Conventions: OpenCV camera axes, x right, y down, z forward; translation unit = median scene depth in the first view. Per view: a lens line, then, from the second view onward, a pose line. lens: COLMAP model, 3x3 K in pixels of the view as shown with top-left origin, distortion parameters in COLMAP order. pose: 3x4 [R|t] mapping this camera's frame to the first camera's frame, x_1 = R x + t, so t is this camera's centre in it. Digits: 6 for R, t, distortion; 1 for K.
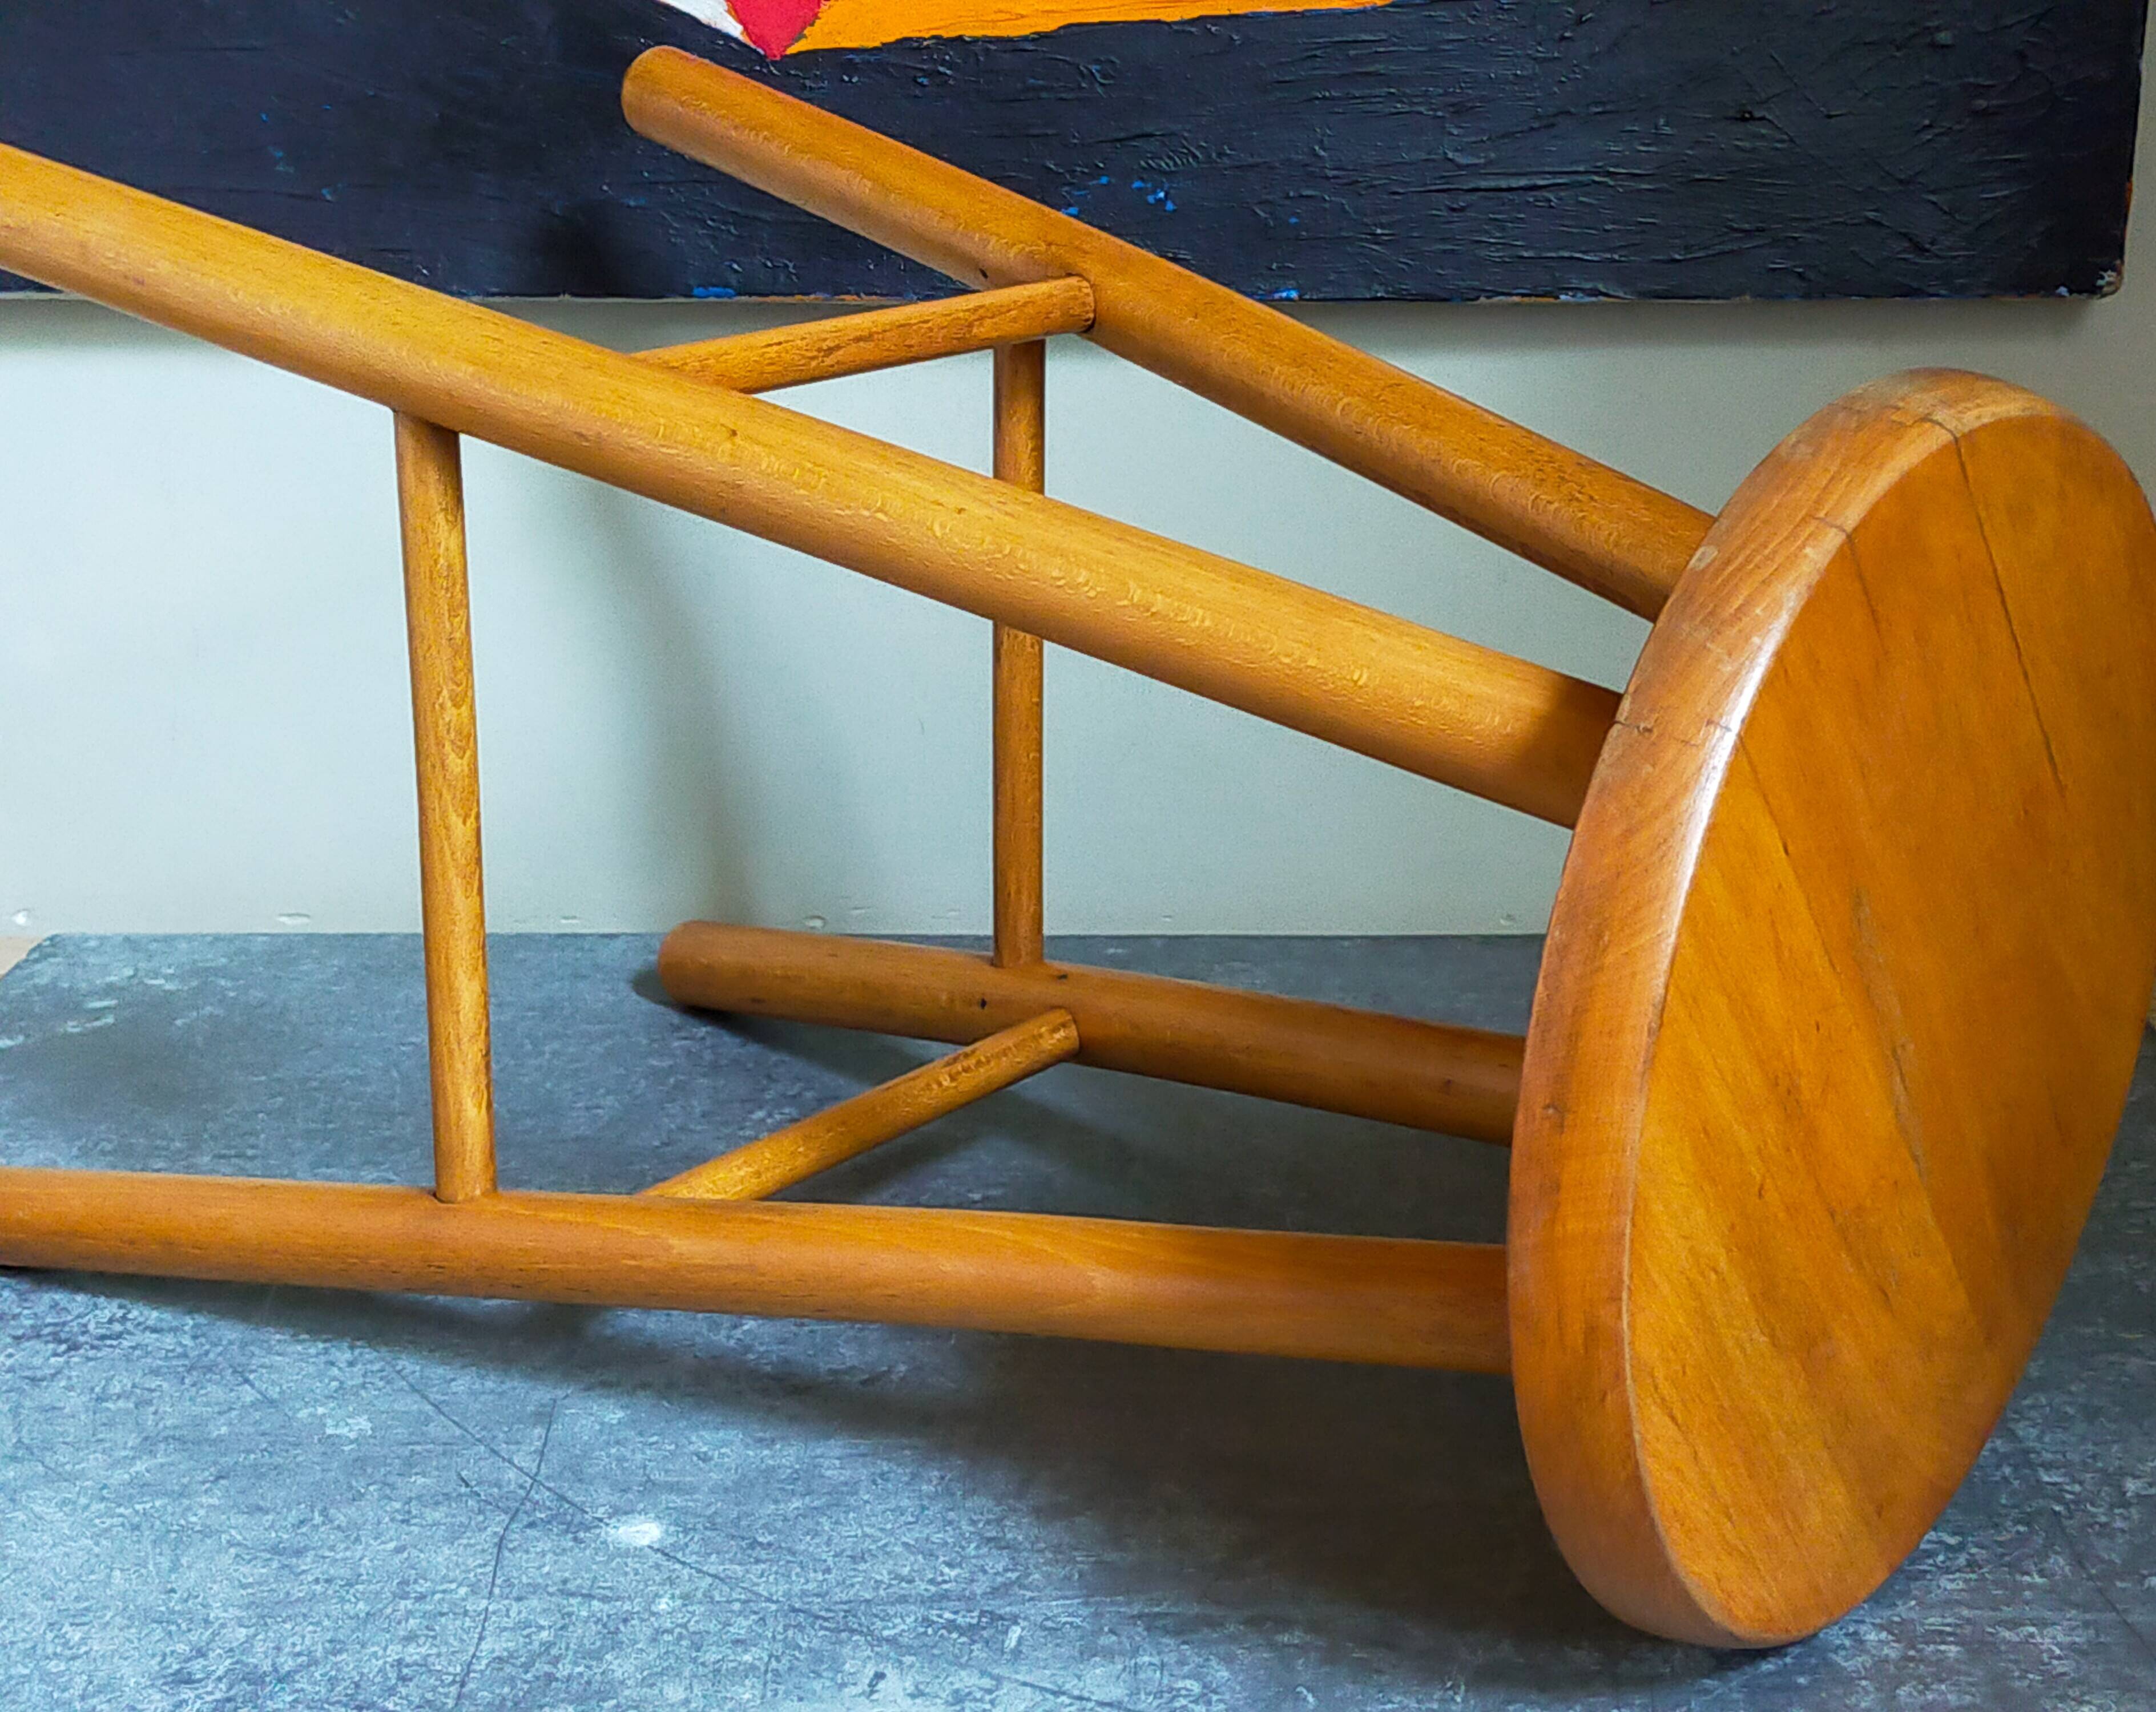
lens RADIAL K [[3632.3, 0, 1082.7], [0, 3632.3, 795.0], [0, 0, 1]] dist [0.109408, -0.215304]
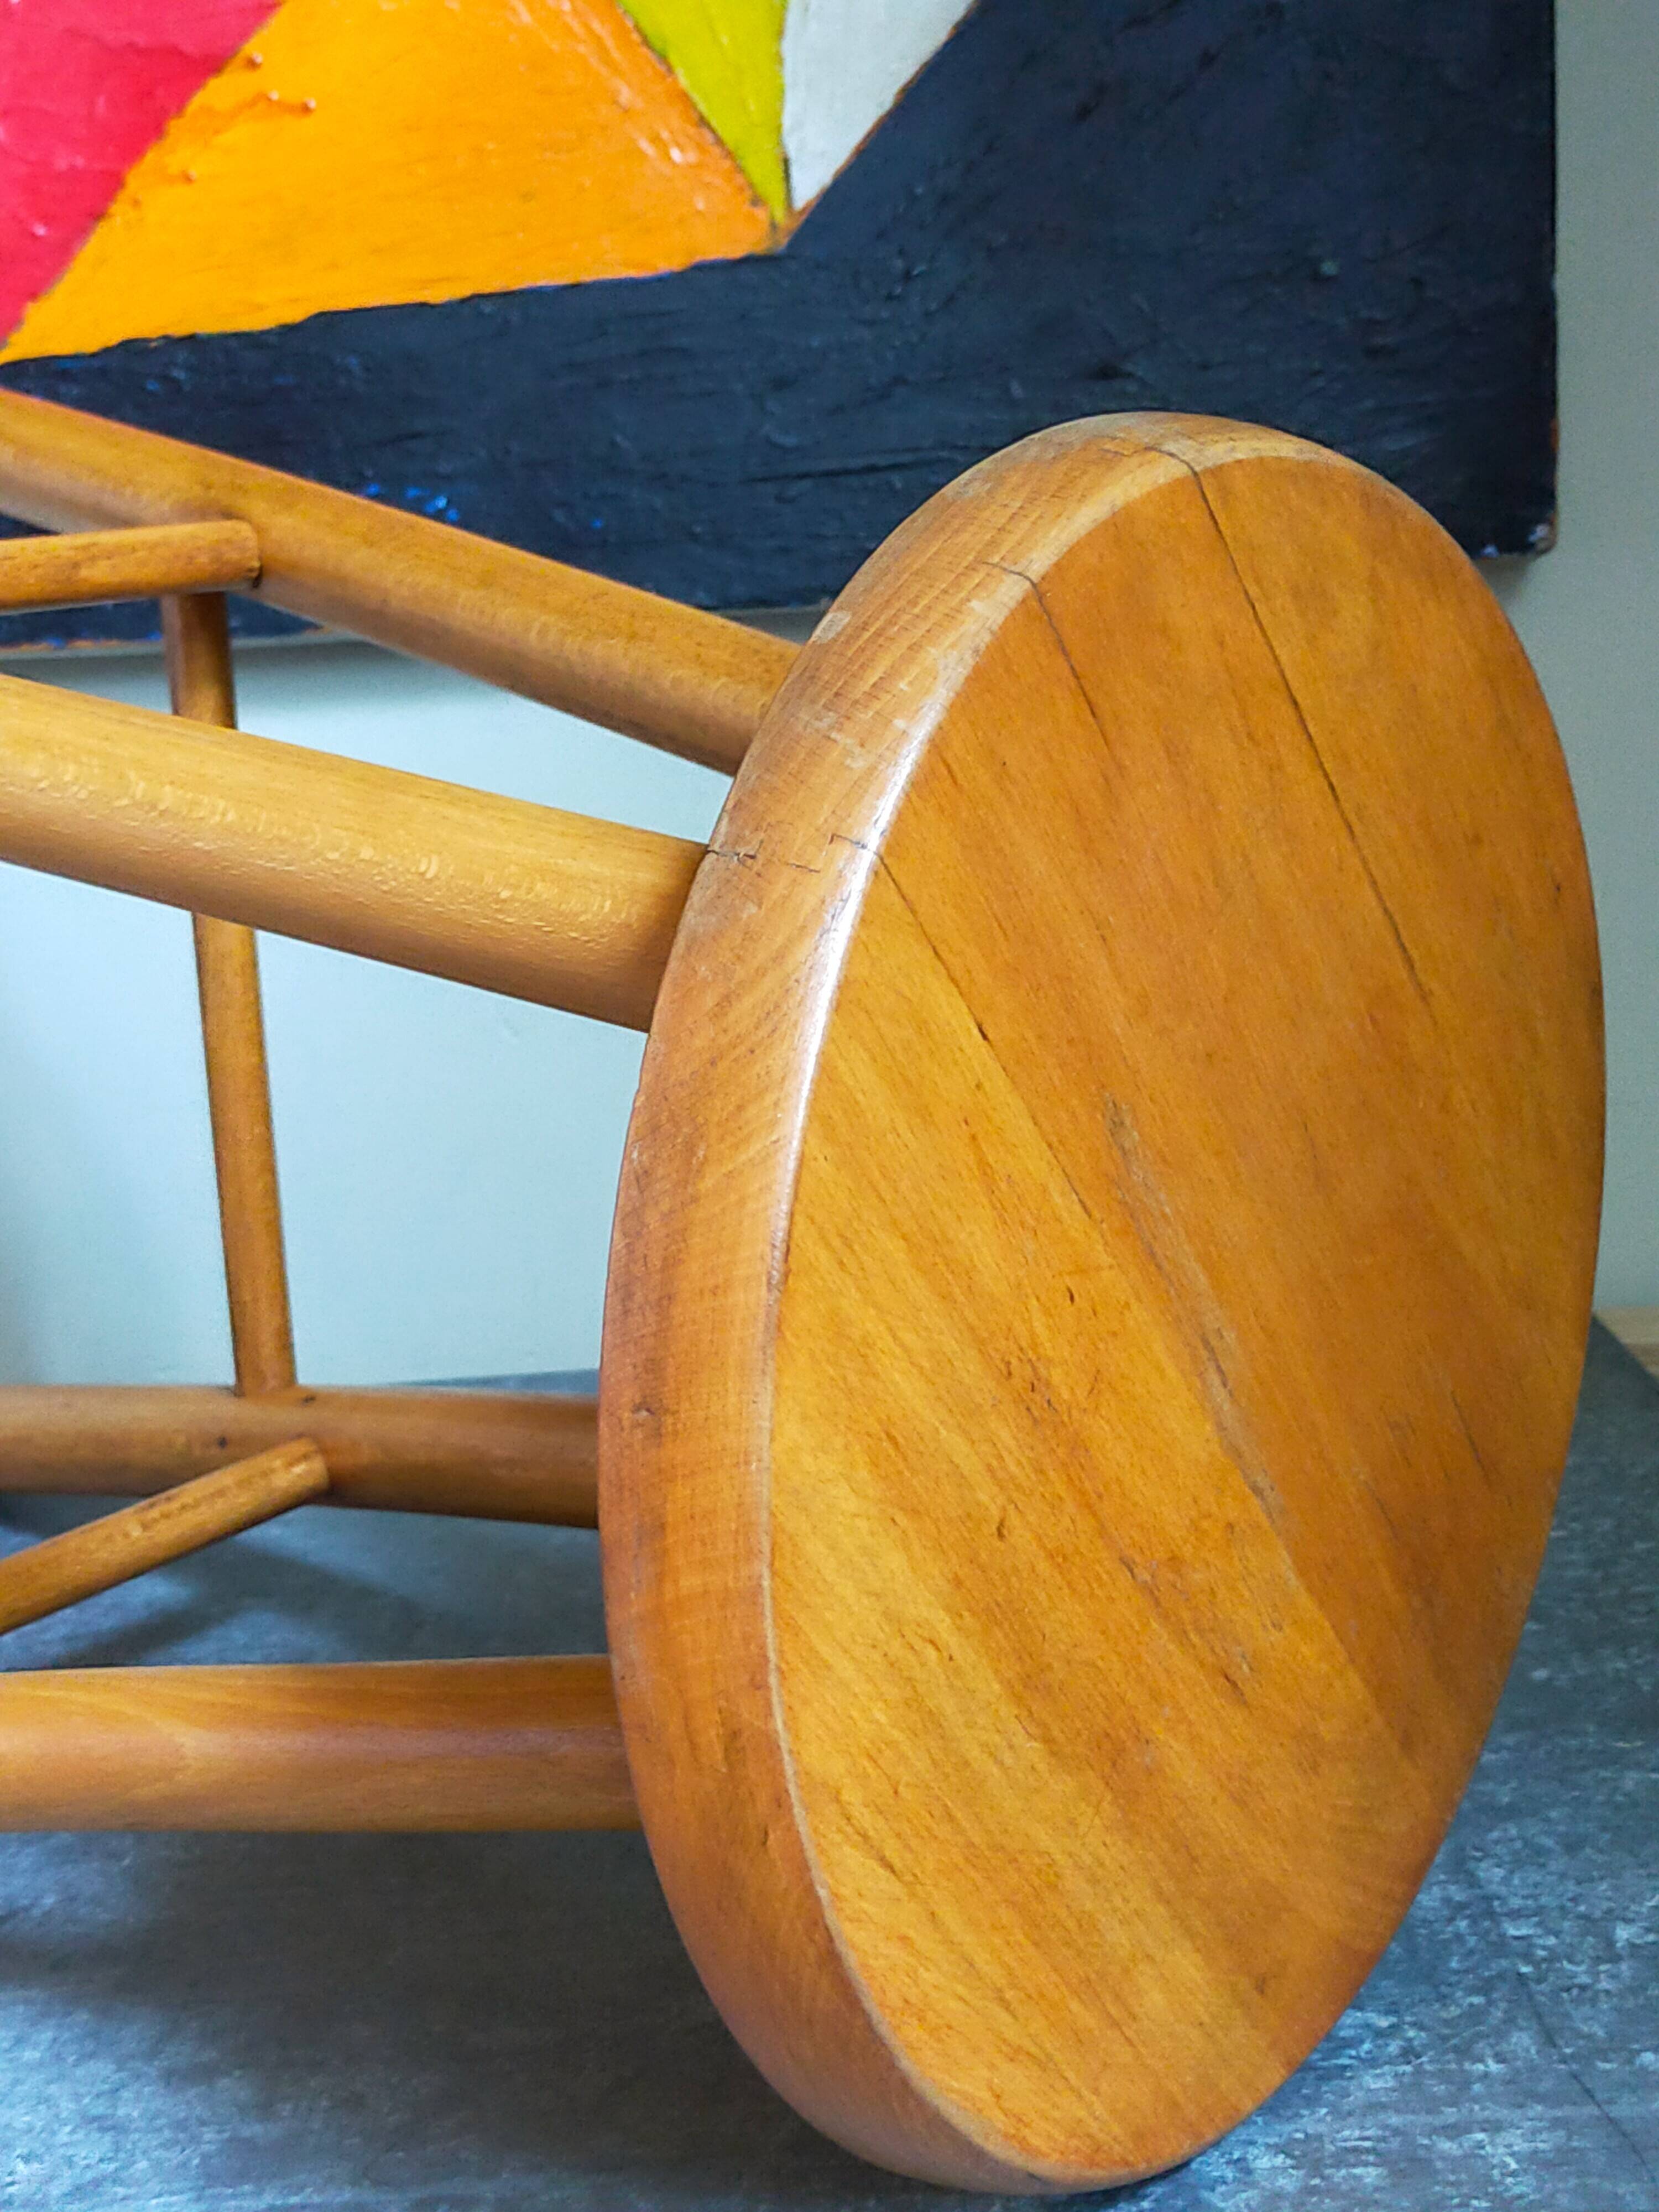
lens RADIAL K [[3372.3, 0, 863.1], [0, 3372.3, 1097.4], [0, 0, 1]] dist [0.108332, -0.194407]
pose [[0.997683, -0.065237, 0.019328, 0.146160], [0.066683, 0.993953, -0.087242, 0.077625], [-0.013520, 0.088329, 0.996000, 0.327675]]
